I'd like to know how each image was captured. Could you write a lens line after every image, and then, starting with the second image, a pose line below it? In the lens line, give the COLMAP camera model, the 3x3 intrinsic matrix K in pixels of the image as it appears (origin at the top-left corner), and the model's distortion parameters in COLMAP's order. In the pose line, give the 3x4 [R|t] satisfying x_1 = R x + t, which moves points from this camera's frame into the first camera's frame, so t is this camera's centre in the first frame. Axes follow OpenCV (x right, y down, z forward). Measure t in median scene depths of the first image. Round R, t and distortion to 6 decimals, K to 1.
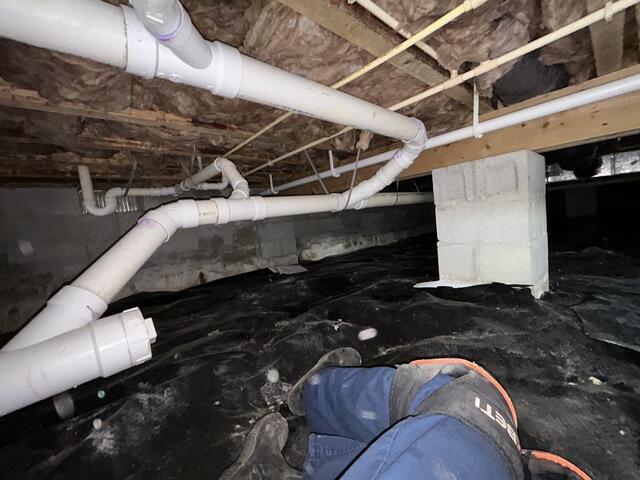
lens RADIAL K [[255.9, 0, 319.7], [0, 255.9, 240.9], [0, 0, 1]] dist [-0.003505, -0.000880]
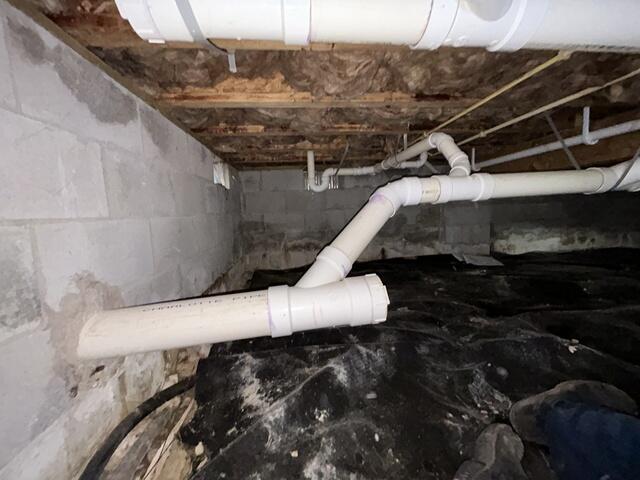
lens RADIAL K [[255.9, 0, 318.4], [0, 255.9, 240.1], [0, 0, 1]] dist [-0.003505, -0.000880]
pose [[0.810081, 0.131630, -0.571351, -0.142614], [-0.088904, 0.990782, 0.102210, 0.010159], [0.579538, -0.032003, 0.814316, -0.028121]]
